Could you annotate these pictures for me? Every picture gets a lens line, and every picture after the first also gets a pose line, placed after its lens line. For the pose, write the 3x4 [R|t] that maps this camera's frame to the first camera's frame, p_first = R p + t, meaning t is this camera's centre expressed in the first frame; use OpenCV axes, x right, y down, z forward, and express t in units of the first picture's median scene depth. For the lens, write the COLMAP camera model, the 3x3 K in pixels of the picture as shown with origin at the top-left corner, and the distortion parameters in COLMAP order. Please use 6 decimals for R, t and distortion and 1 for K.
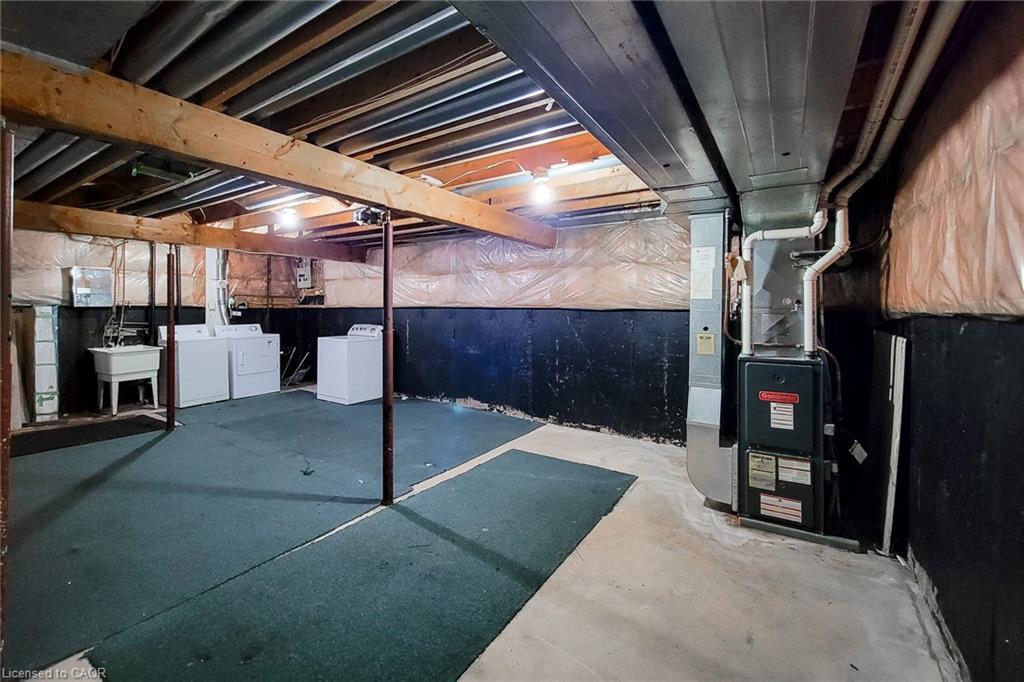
lens RADIAL K [[439.2, 0, 504.7], [0, 439.2, 309.6], [0, 0, 1]] dist [0.001538, -0.000171]
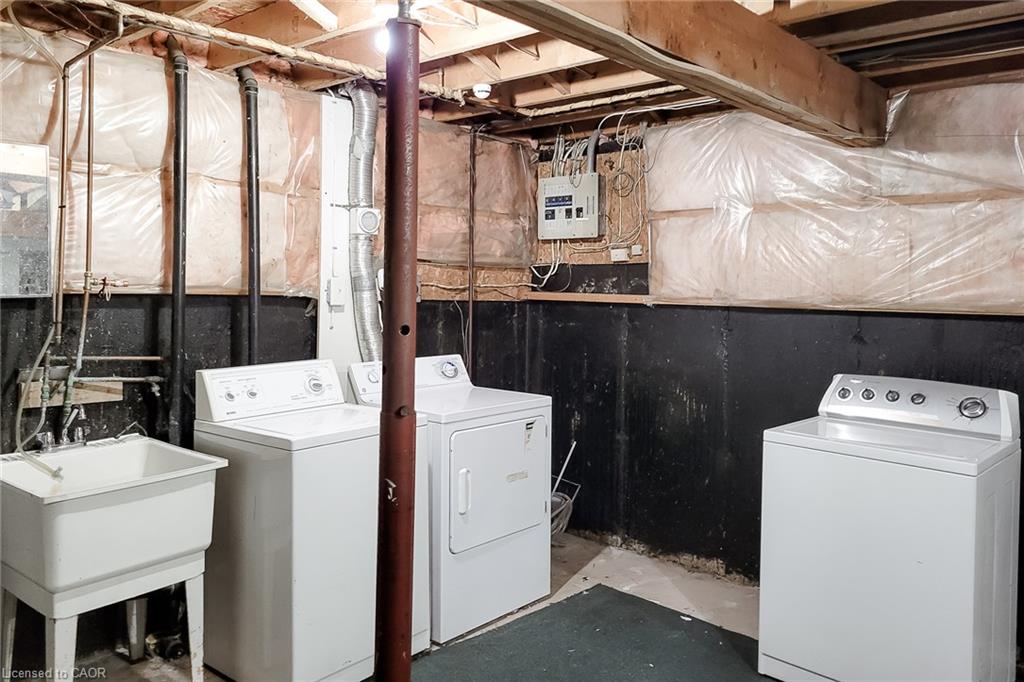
lens RADIAL K [[789.3, 0, 501.7], [0, 789.3, 295.7], [0, 0, 1]] dist [0.025206, 0.000501]
pose [[0.988007, 0.022874, -0.152703, -0.472595], [-0.021154, 0.999693, 0.012877, -0.016785], [0.152950, -0.009492, 0.988188, 0.488315]]
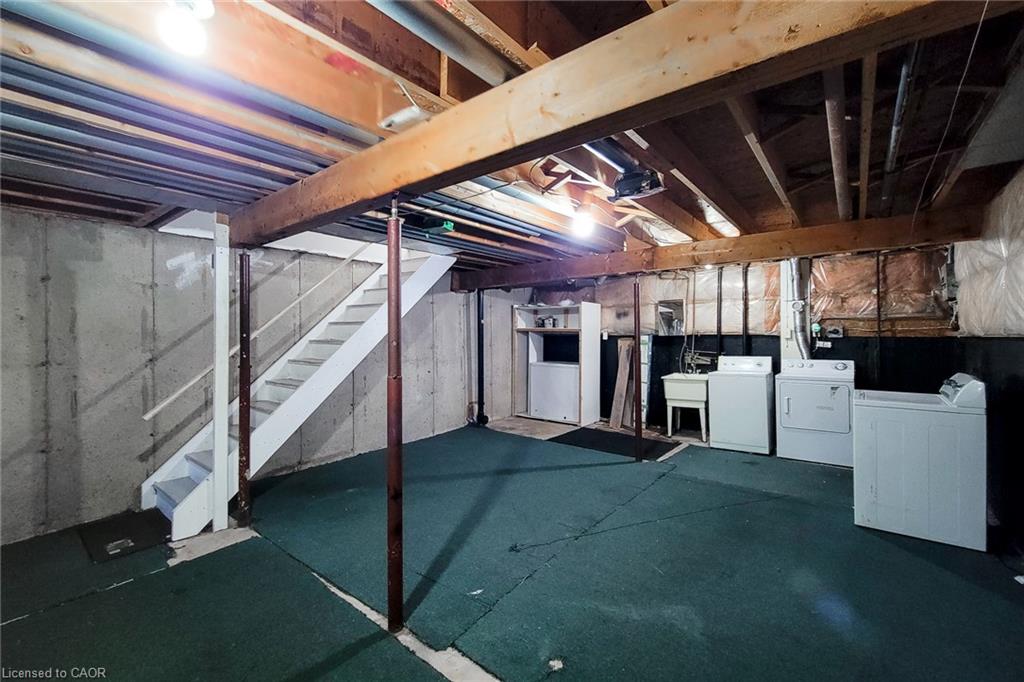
lens RADIAL K [[439.2, 0, 507.8], [0, 439.2, 337.9], [0, 0, 1]] dist [0.001538, -0.000171]
pose [[-0.108698, 0.005453, -0.994060, 0.184091], [0.003233, 0.999982, 0.005132, -0.007695], [0.994070, -0.002656, -0.108713, 0.578083]]
